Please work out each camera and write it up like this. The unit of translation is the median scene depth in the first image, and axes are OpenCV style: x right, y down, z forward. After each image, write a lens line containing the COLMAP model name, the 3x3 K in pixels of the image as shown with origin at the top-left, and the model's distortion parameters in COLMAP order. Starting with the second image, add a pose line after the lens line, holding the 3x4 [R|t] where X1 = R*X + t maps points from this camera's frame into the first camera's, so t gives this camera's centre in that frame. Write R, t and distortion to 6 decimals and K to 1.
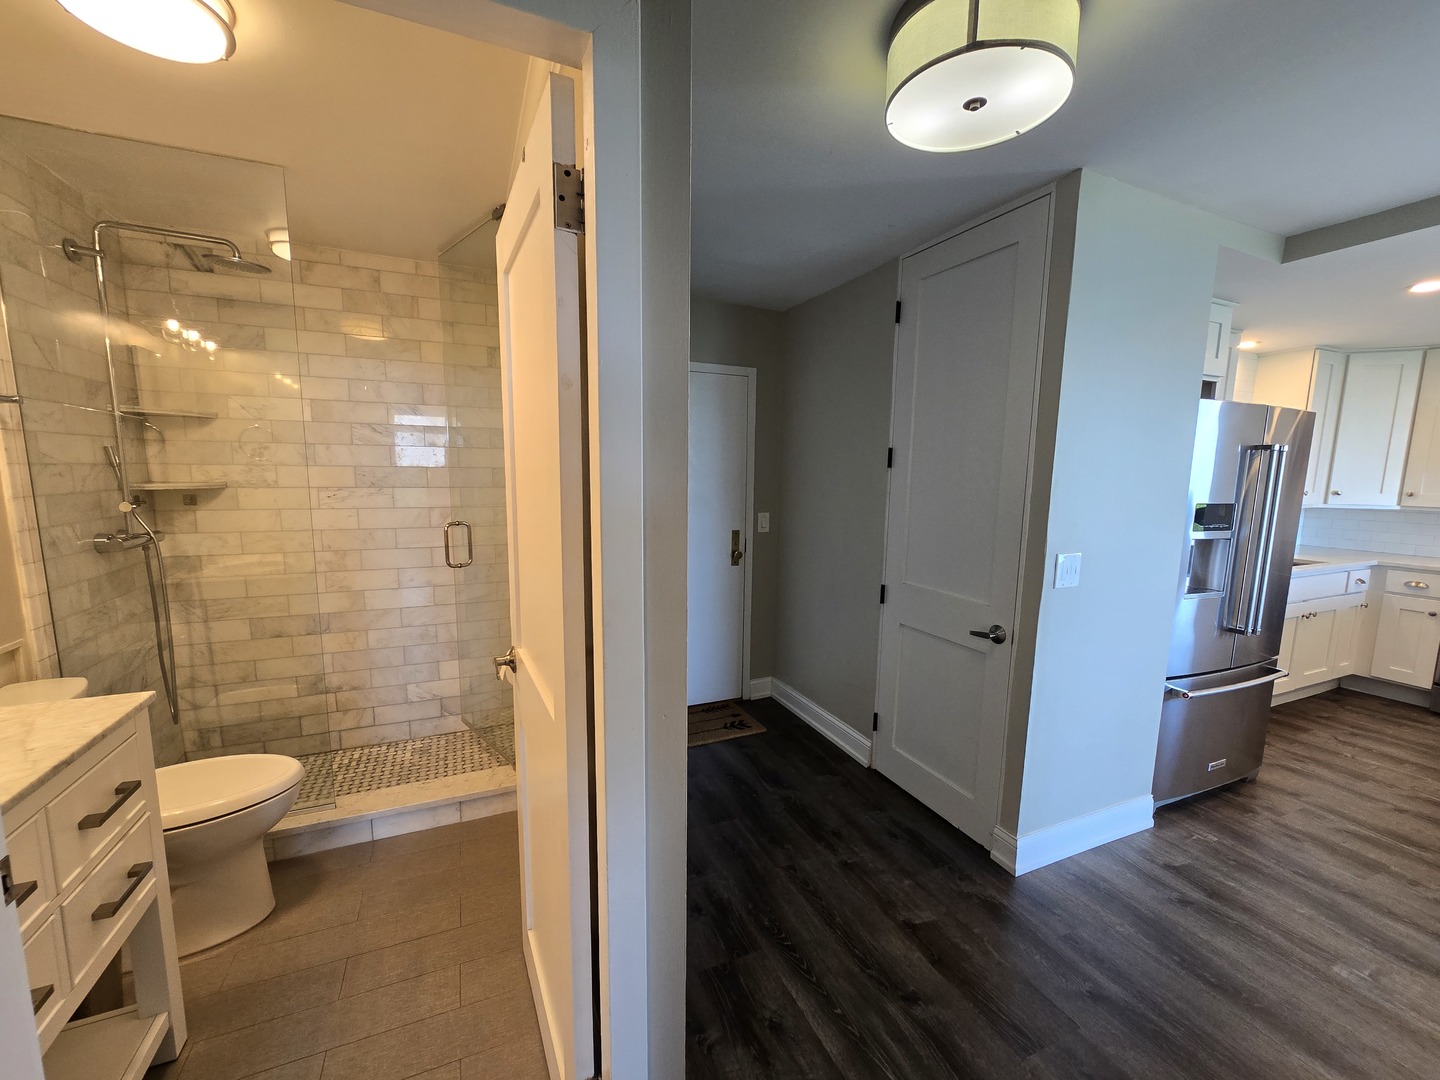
lens RADIAL K [[583.5, 0, 718.7], [0, 583.5, 546.0], [0, 0, 1]] dist [-0.015848, -0.000146]
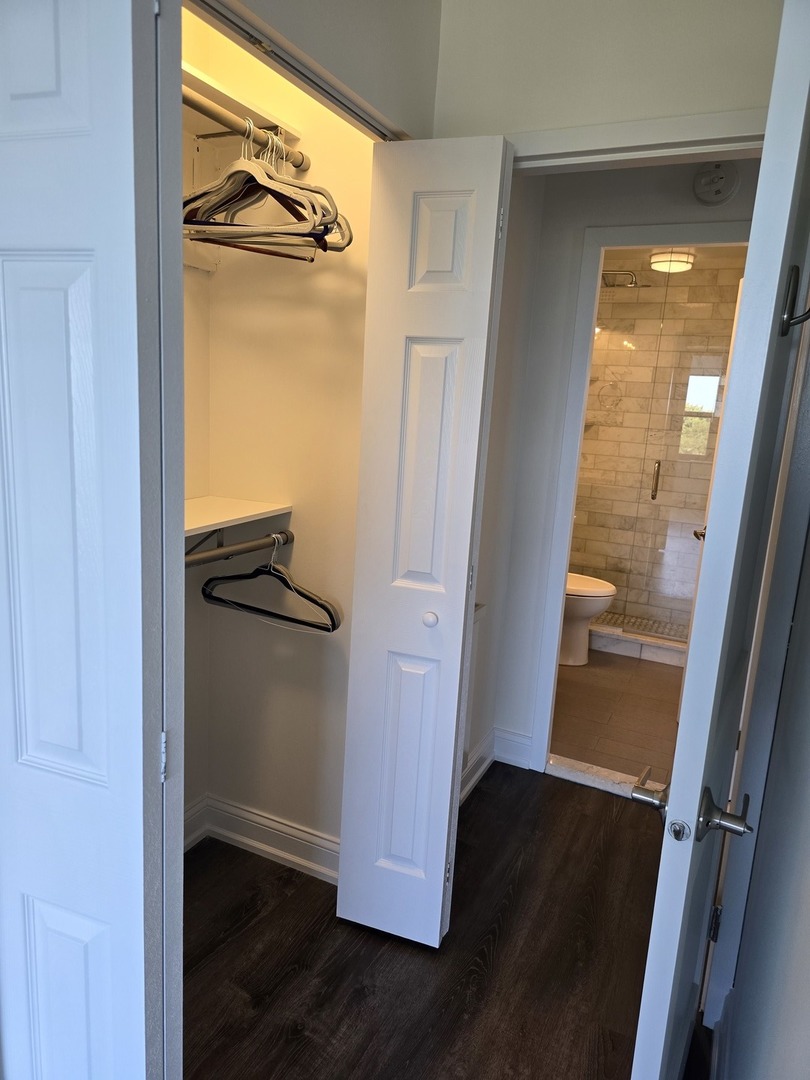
lens RADIAL K [[732.8, 0, 405.3], [0, 732.8, 542.5], [0, 0, 1]] dist [0.045746, -0.005323]
pose [[0.650255, 0.178155, -0.738532, 0.325614], [-0.154173, 0.982833, 0.101343, 0.084051], [0.743908, 0.047963, 0.666559, -0.658660]]
